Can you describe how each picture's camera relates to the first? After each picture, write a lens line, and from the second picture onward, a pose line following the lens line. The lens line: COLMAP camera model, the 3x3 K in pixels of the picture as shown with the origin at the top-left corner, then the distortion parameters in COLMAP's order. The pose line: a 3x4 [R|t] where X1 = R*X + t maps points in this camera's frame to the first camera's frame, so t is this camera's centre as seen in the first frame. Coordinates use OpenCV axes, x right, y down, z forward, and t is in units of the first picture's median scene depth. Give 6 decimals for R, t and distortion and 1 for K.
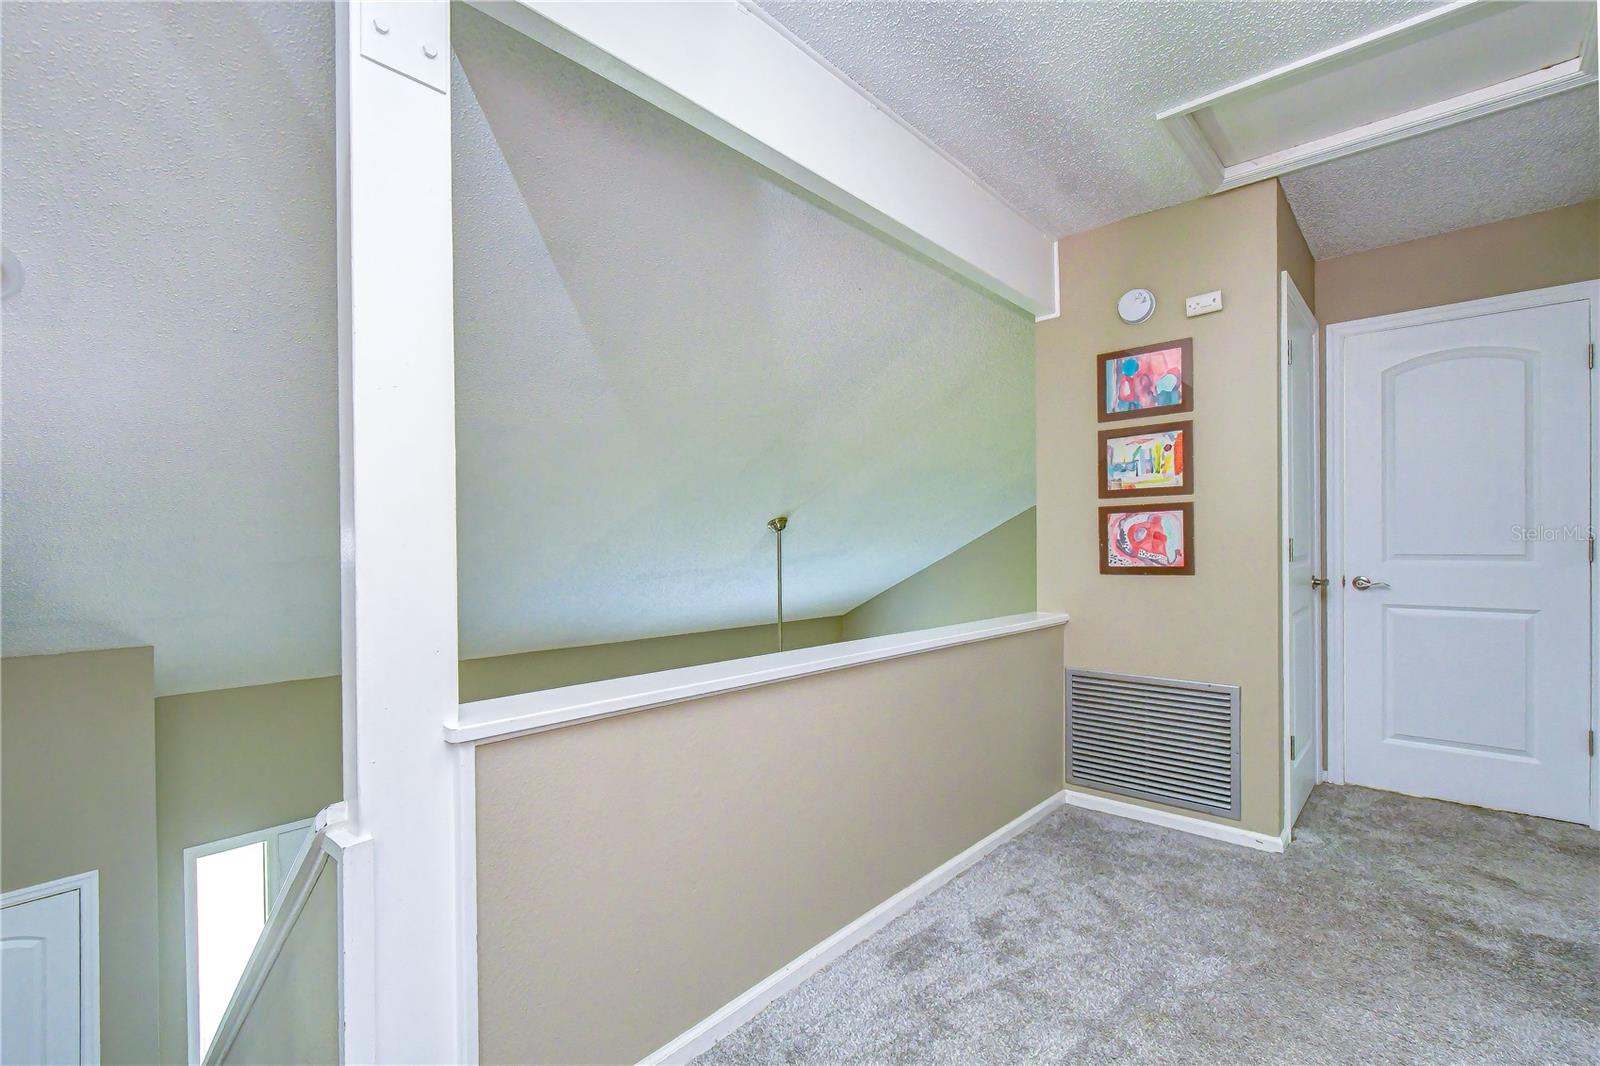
lens RADIAL K [[707.9, 0, 800.1], [0, 707.9, 565.6], [0, 0, 1]] dist [0.002088, 0.000140]
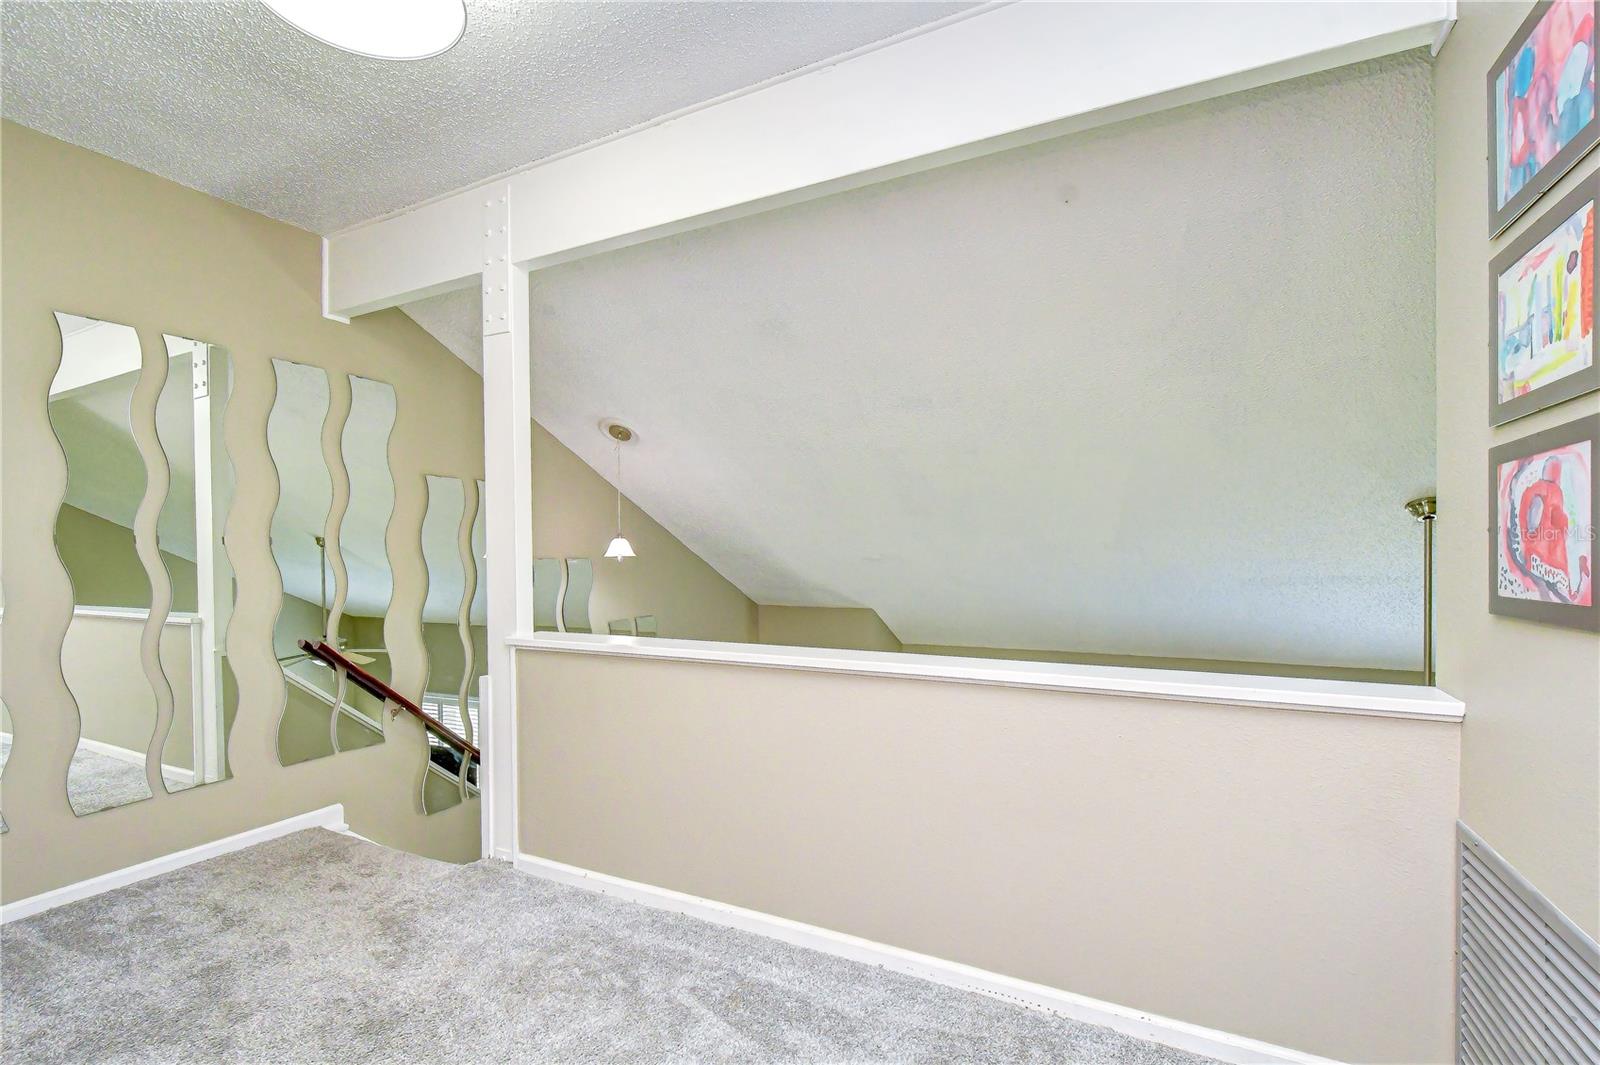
lens RADIAL K [[707.9, 0, 800.1], [0, 707.9, 565.1], [0, 0, 1]] dist [0.002088, 0.000140]
pose [[0.287719, 0.024448, -0.957403, 0.716305], [-0.019642, 0.999614, 0.019623, -0.017124], [0.957513, 0.013160, 0.288089, 0.519600]]
